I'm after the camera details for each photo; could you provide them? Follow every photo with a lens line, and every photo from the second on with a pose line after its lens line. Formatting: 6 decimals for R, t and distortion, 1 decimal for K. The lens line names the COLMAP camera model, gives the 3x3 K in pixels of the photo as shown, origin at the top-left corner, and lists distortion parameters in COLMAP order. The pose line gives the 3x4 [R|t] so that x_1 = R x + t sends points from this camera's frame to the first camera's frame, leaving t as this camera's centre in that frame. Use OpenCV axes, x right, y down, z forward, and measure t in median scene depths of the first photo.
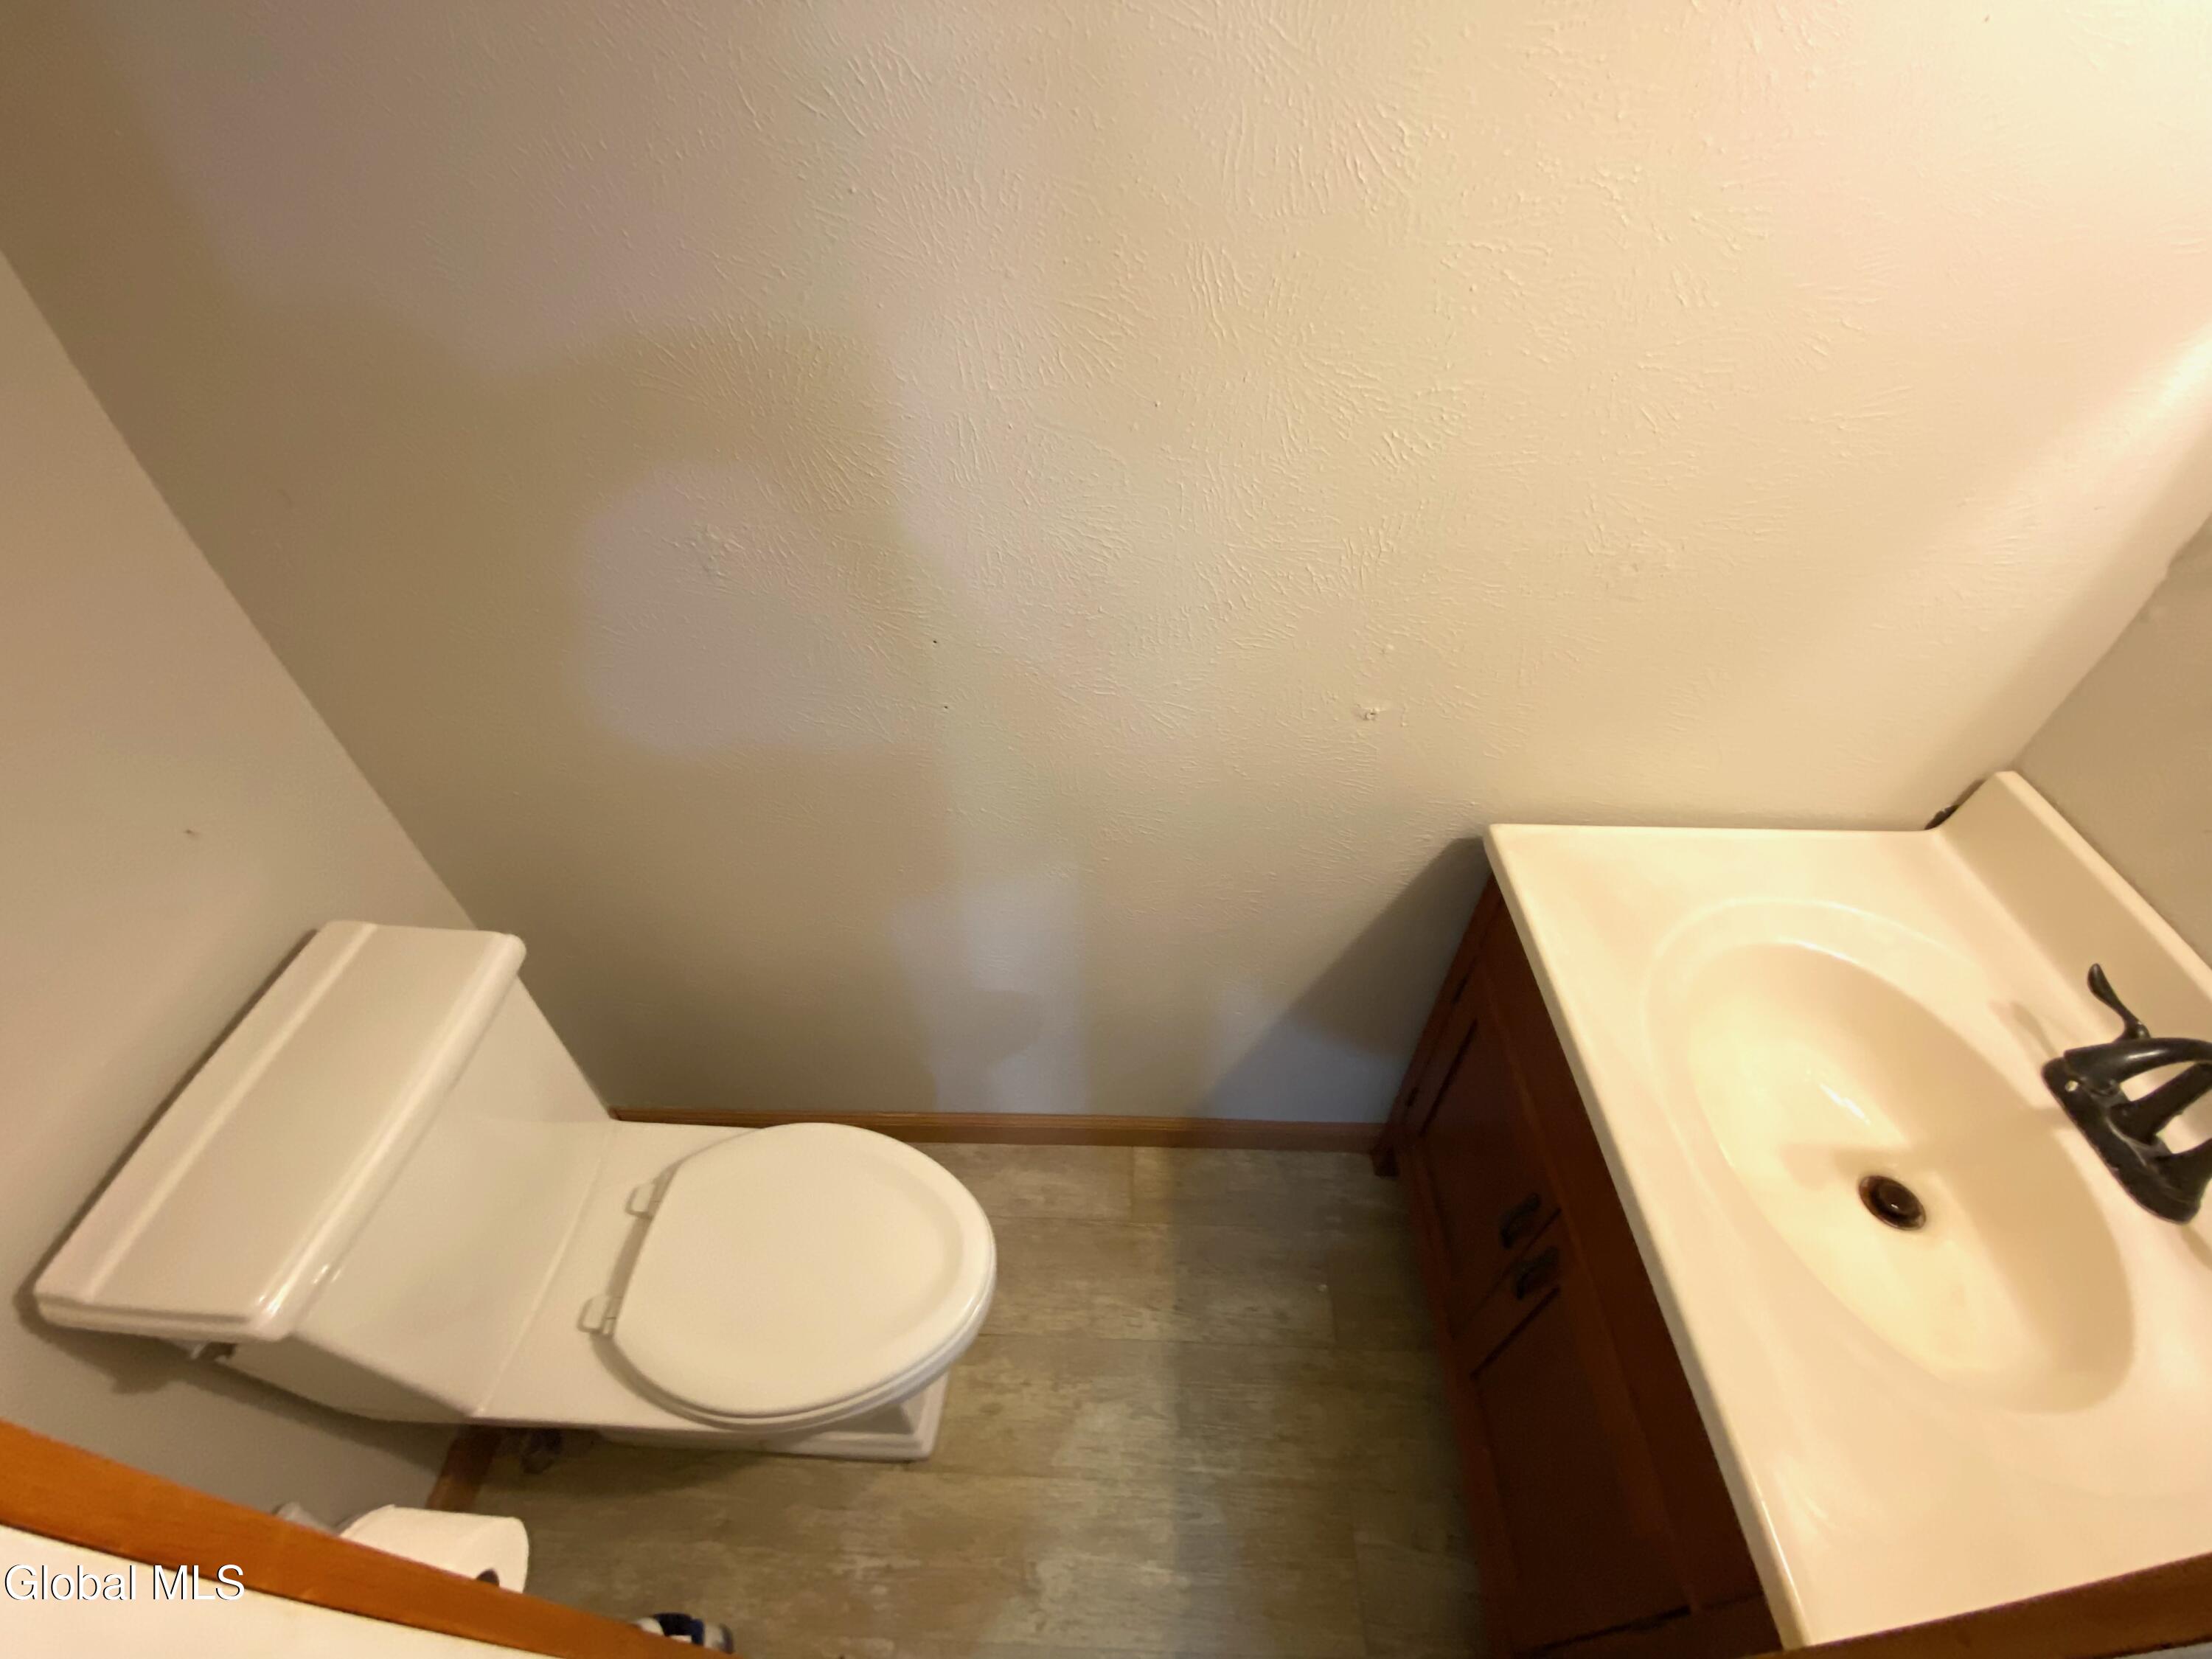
lens RADIAL K [[901.8, 0, 1101.9], [0, 901.8, 832.1], [0, 0, 1]] dist [-0.006258, -0.005956]
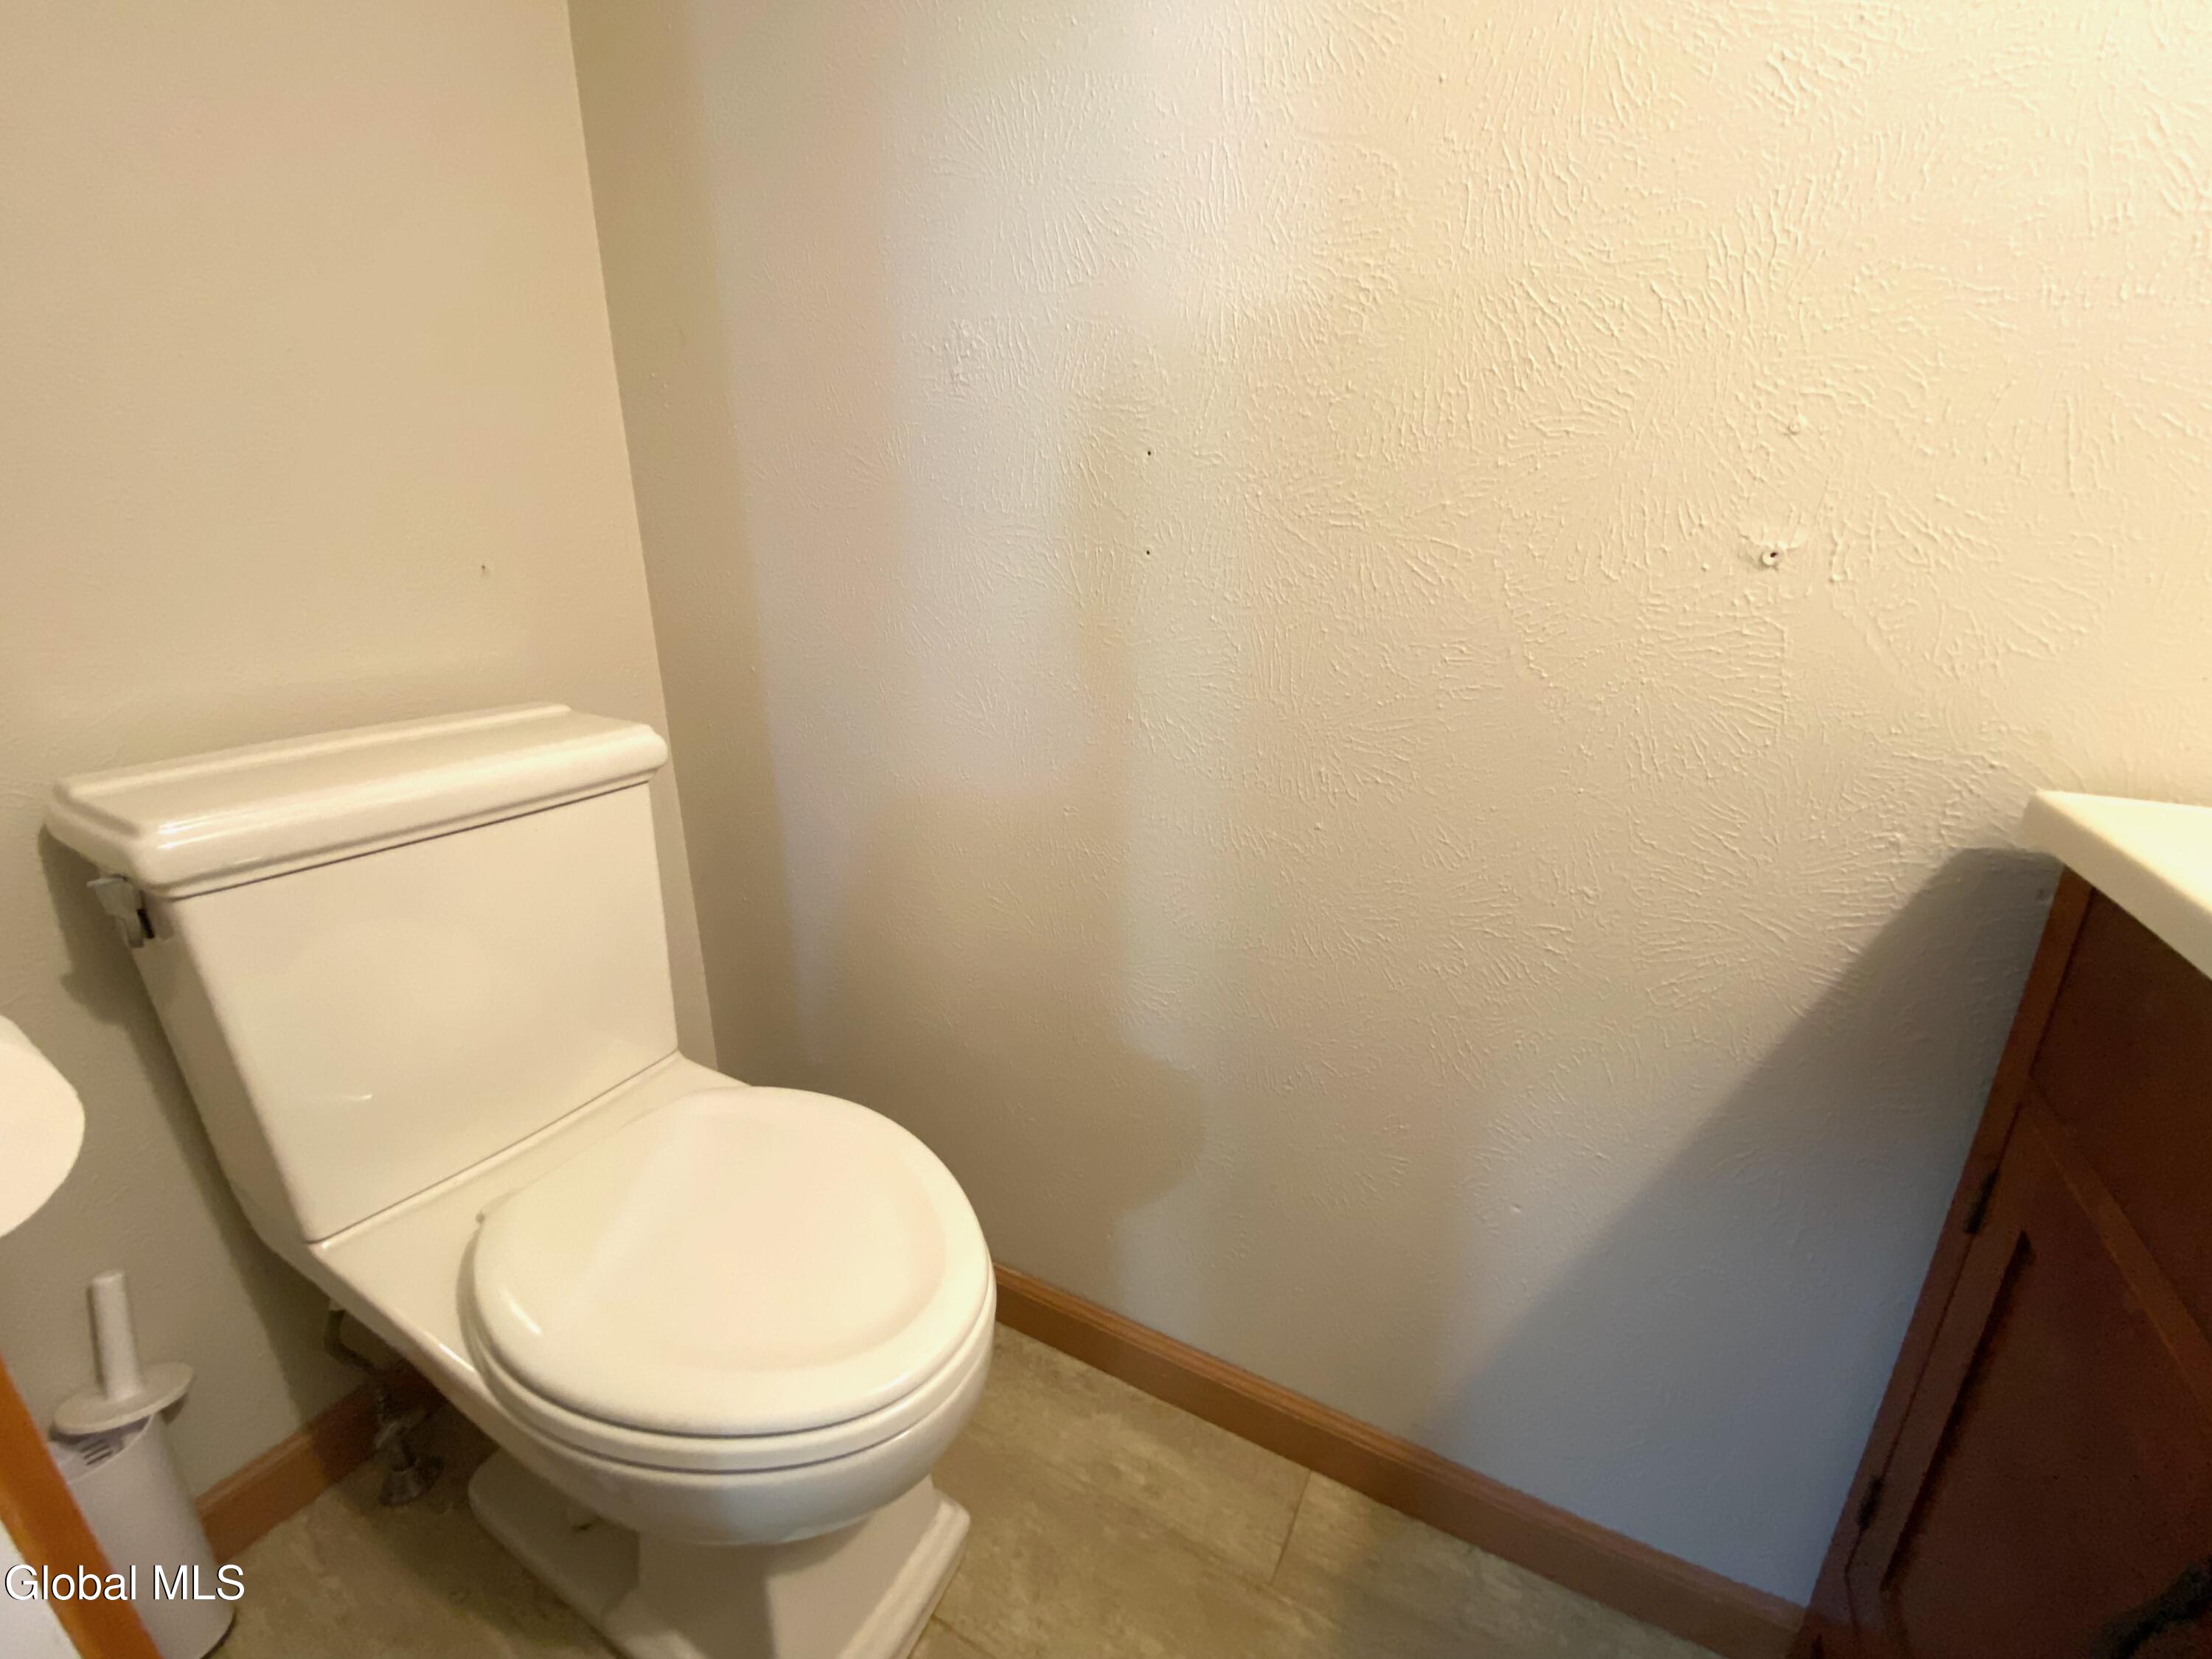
lens RADIAL K [[901.8, 0, 1089.8], [0, 901.8, 843.1], [0, 0, 1]] dist [-0.006258, -0.005956]
pose [[0.886595, 0.141562, -0.440352, 0.146711], [-0.322363, 0.871833, -0.368766, 0.340207], [0.331711, 0.468899, 0.818597, 0.346166]]
